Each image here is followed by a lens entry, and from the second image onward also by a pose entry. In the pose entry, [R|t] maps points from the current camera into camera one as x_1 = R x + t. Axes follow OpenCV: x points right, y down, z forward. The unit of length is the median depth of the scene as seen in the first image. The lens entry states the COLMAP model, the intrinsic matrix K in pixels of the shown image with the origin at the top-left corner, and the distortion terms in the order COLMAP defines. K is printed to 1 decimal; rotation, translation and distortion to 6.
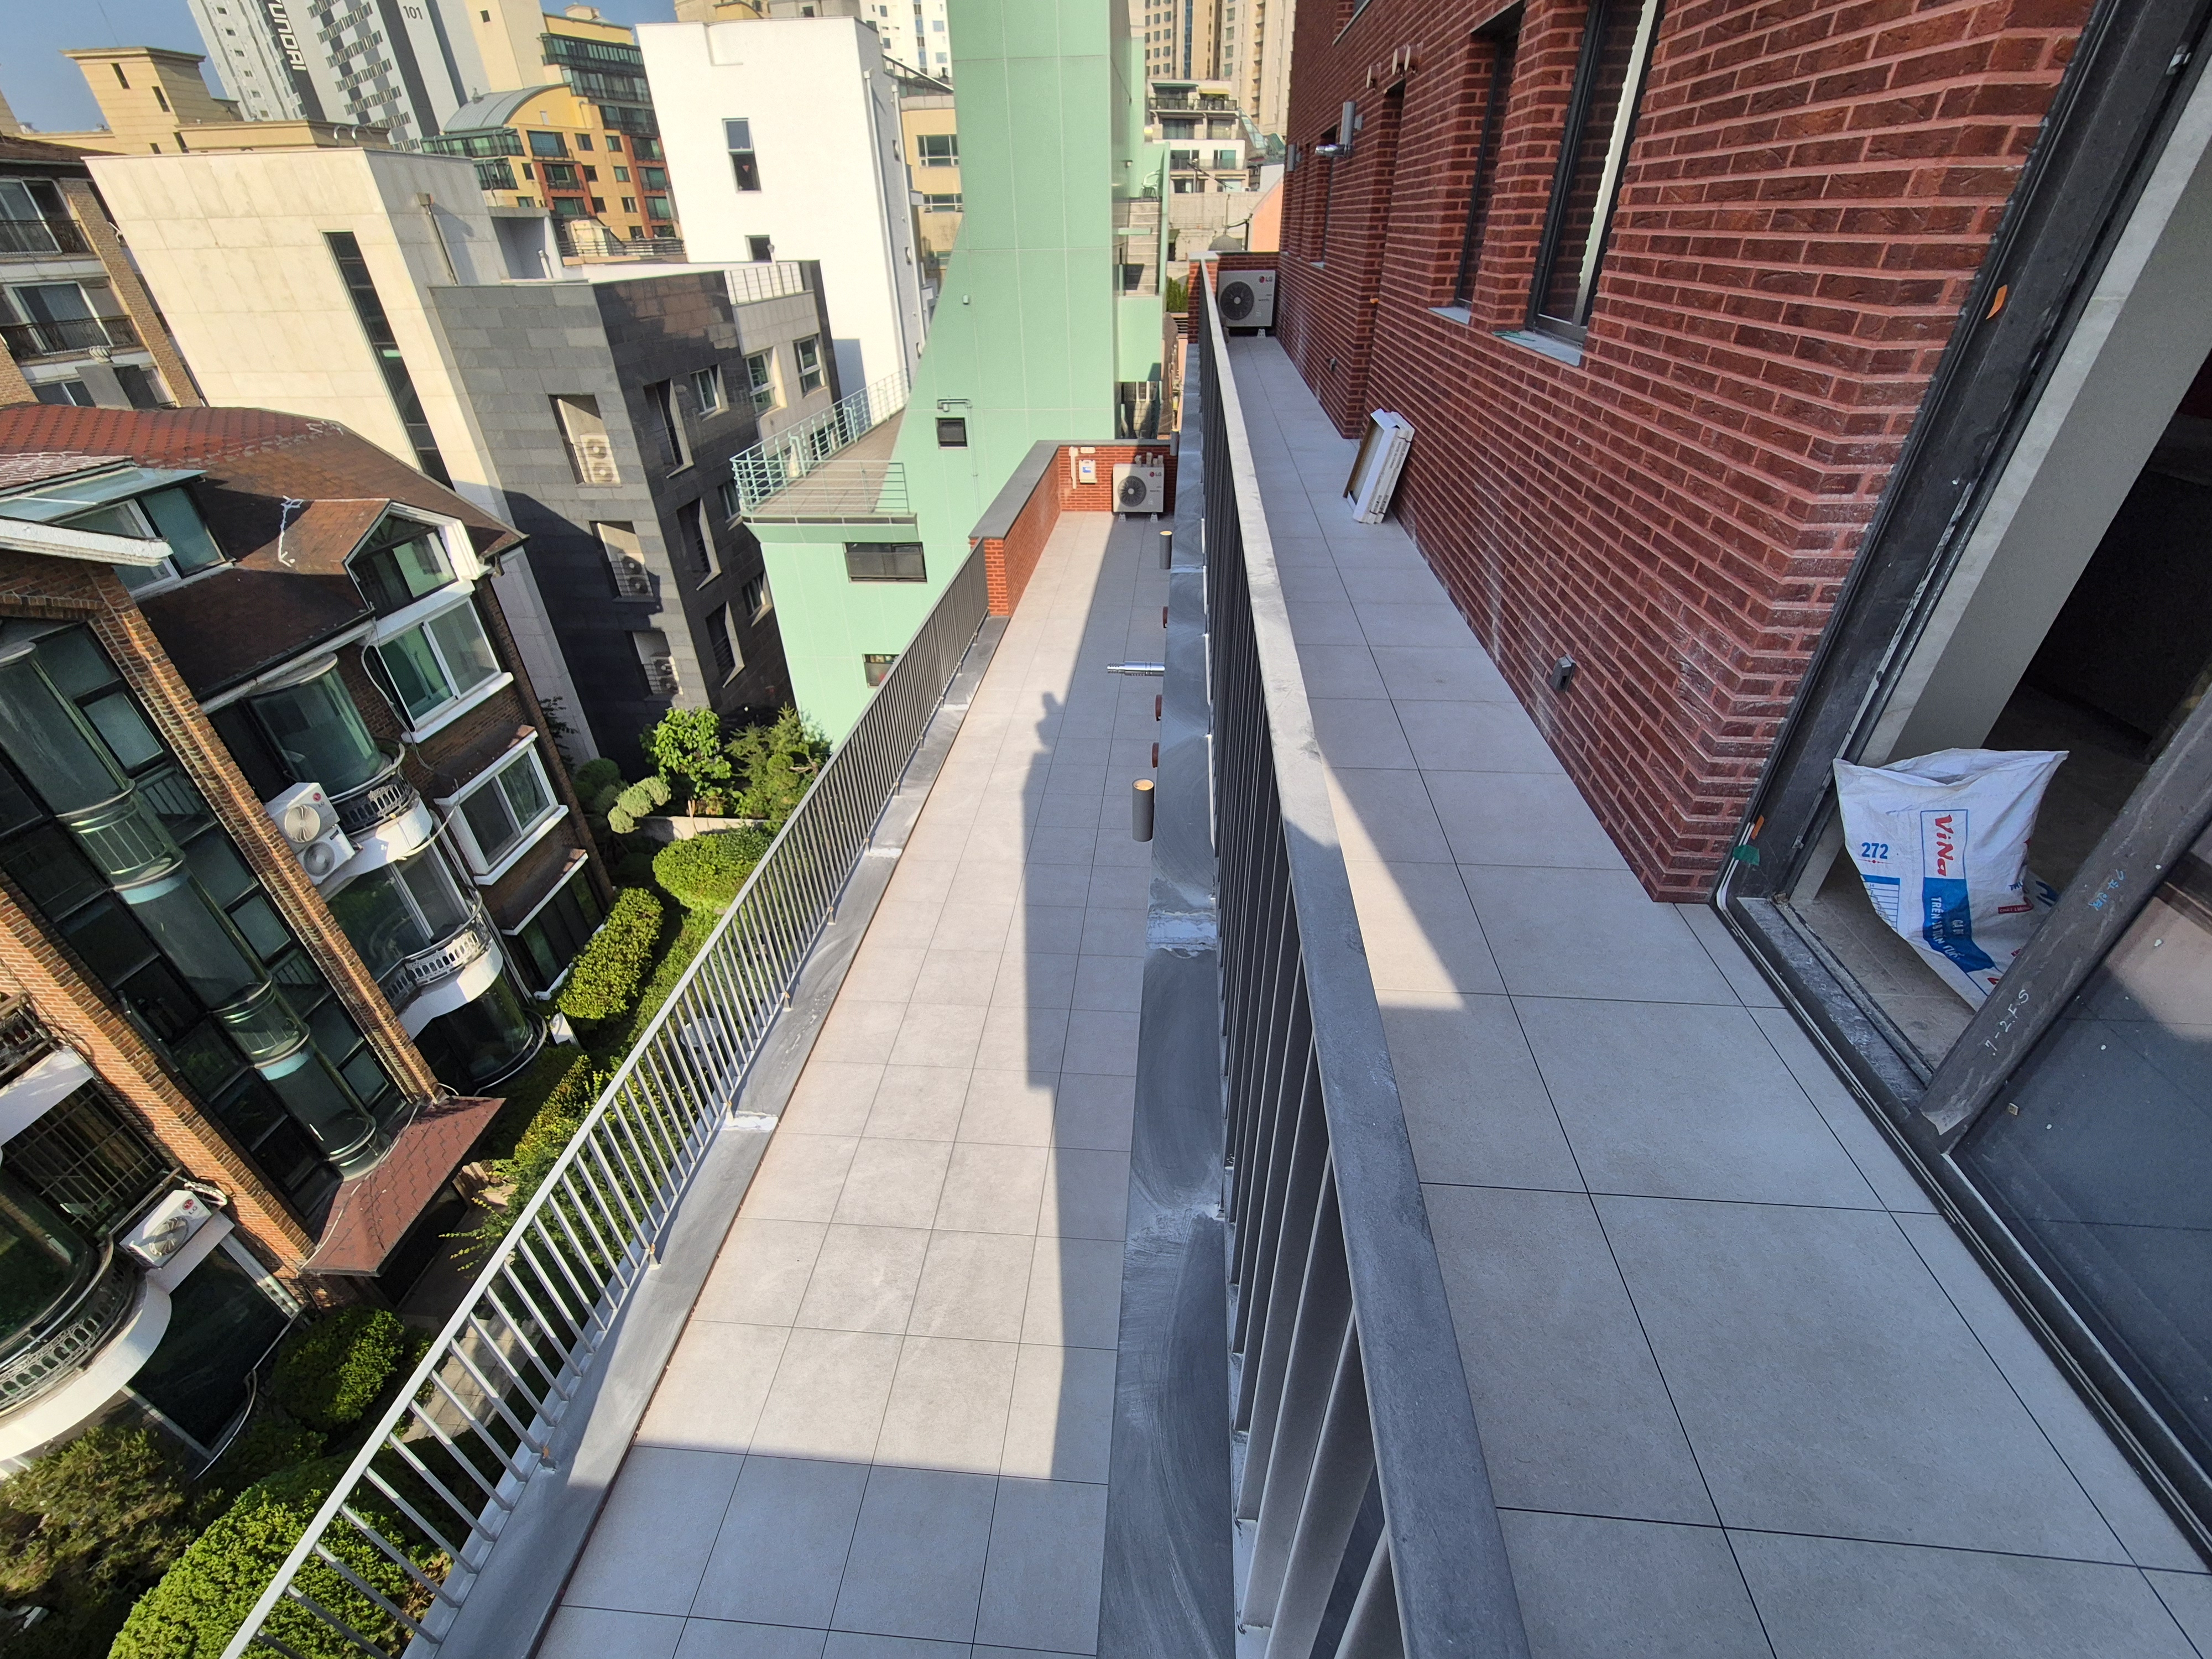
lens RADIAL K [[906.5, 0, 1107.6], [0, 906.5, 826.7], [0, 0, 1]] dist [-0.002112, -0.000281]
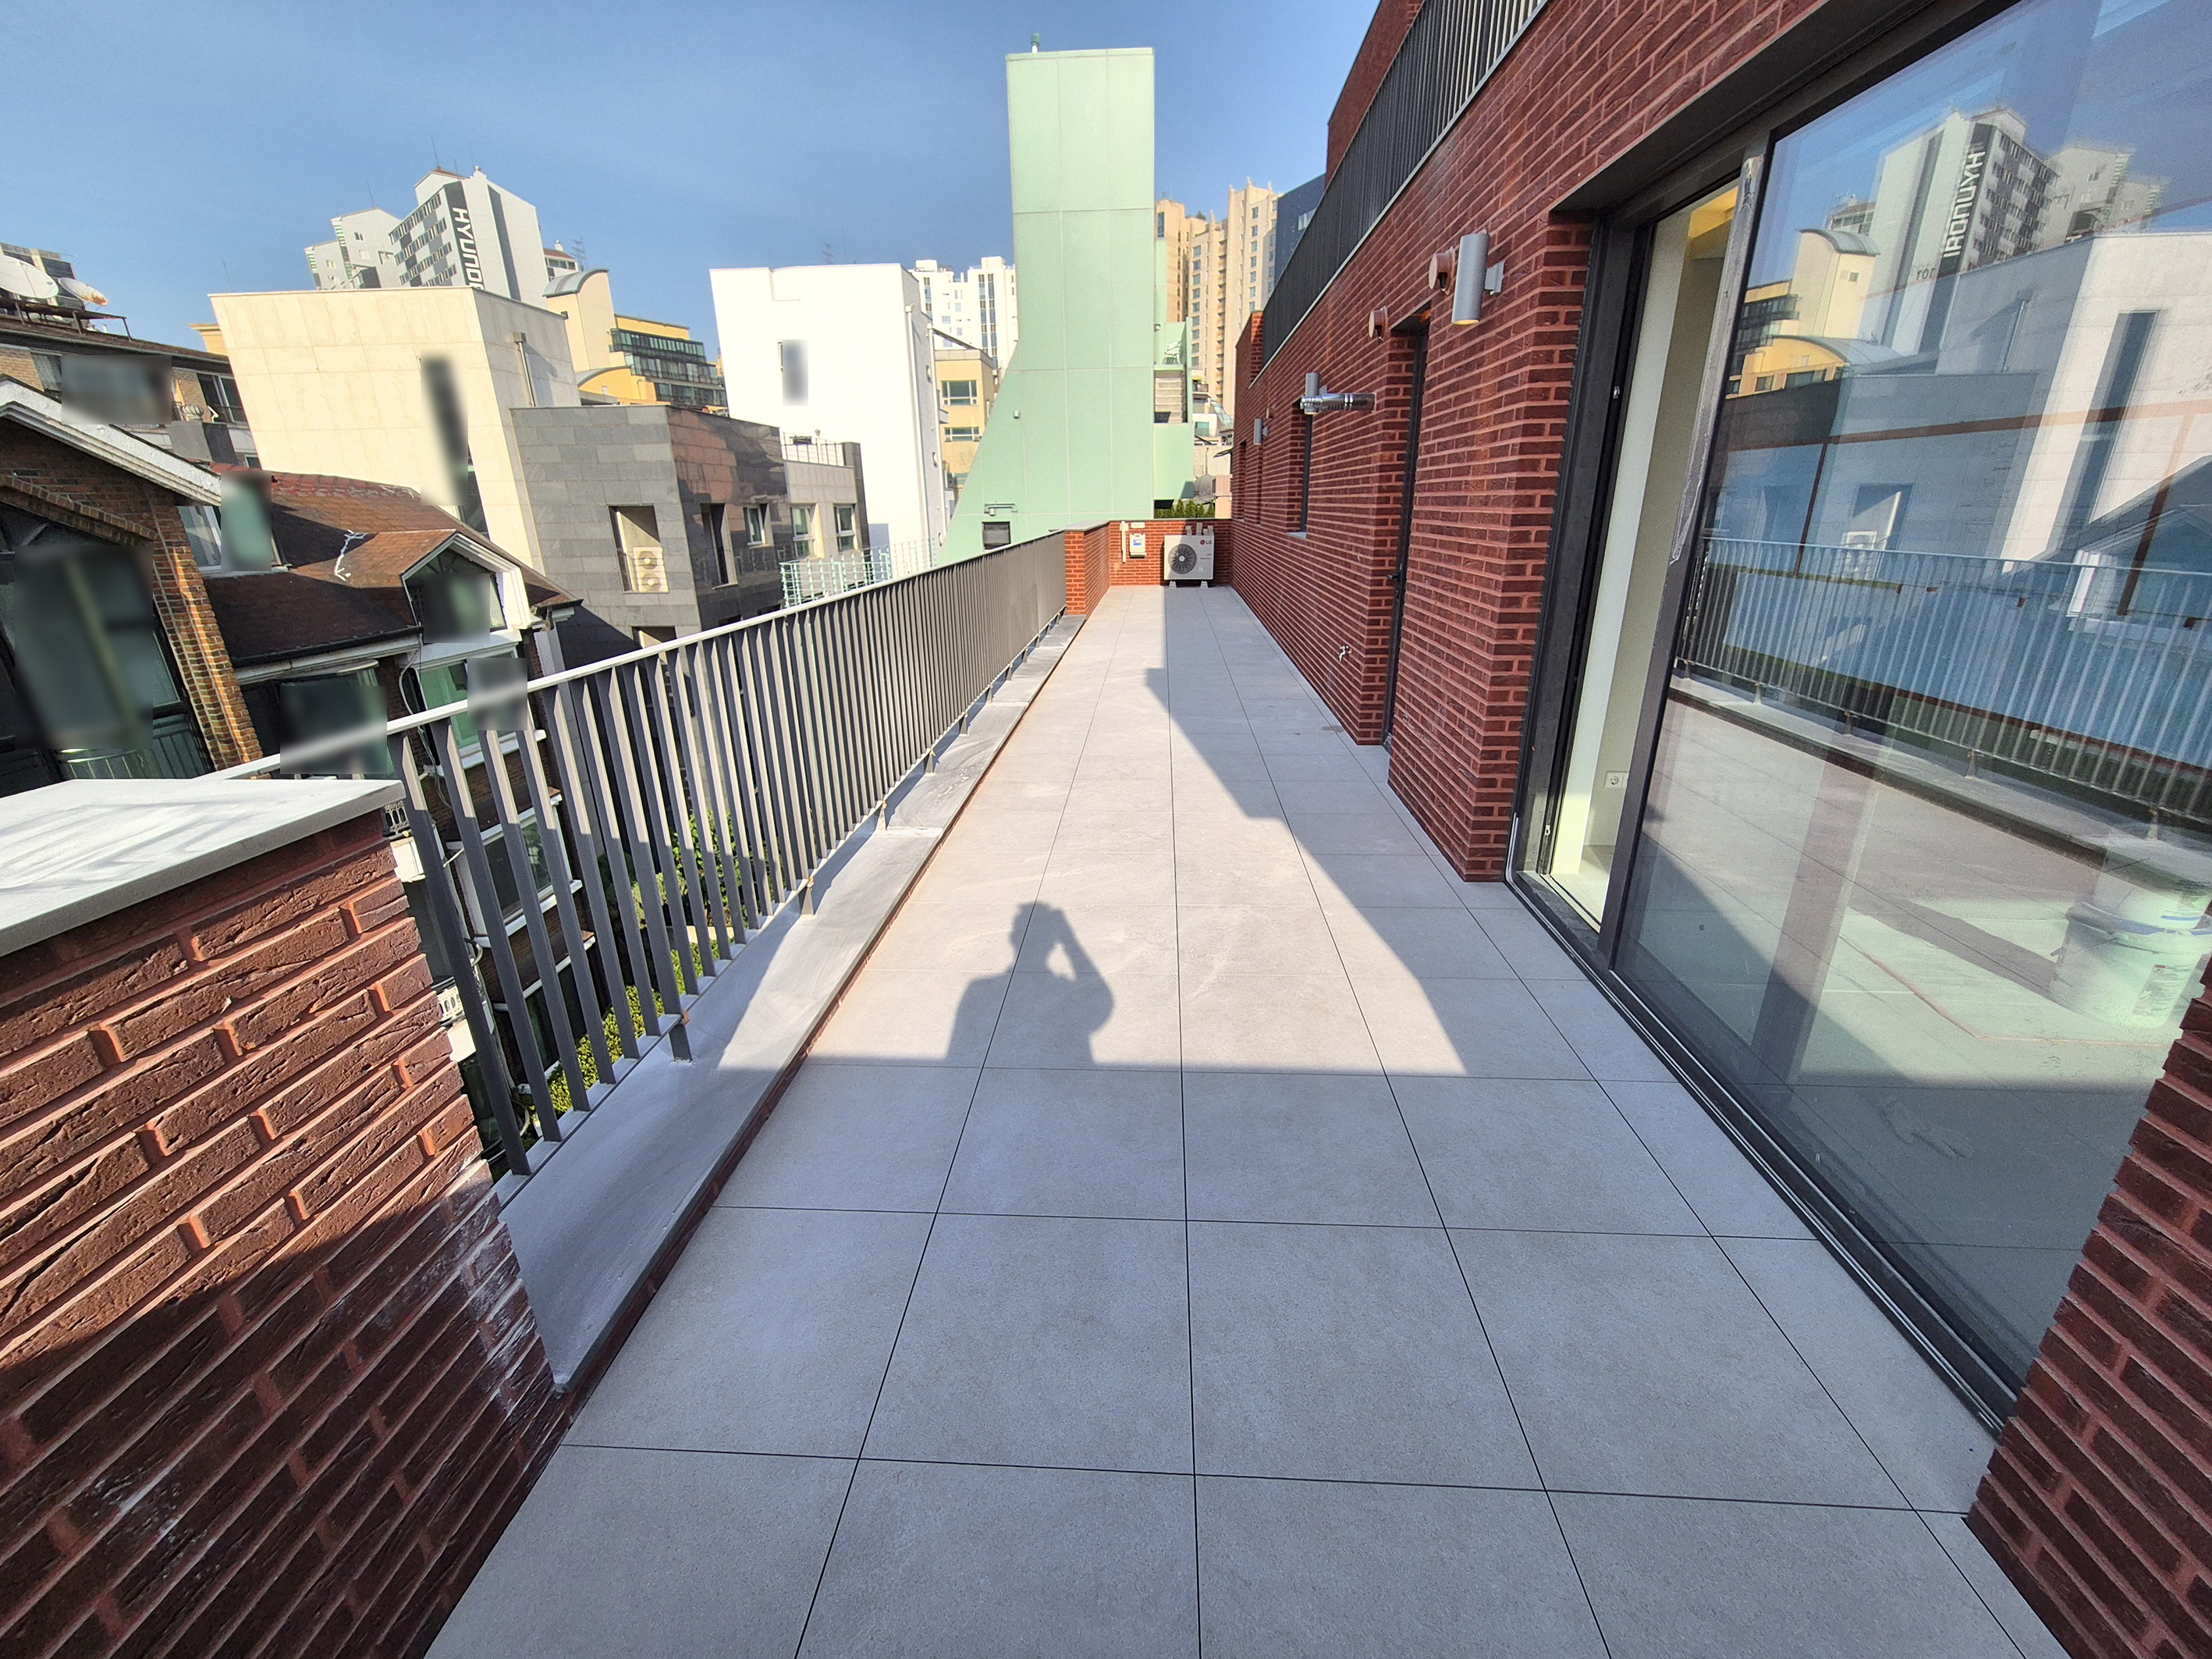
lens RADIAL K [[906.6, 0, 1107.7], [0, 906.6, 826.3], [0, 0, 1]] dist [-0.002112, -0.000281]
pose [[0.999789, -0.008648, 0.018635, -0.071236], [0.012907, 0.970125, -0.242262, 0.152262], [-0.015983, 0.242452, 0.970032, 0.073376]]
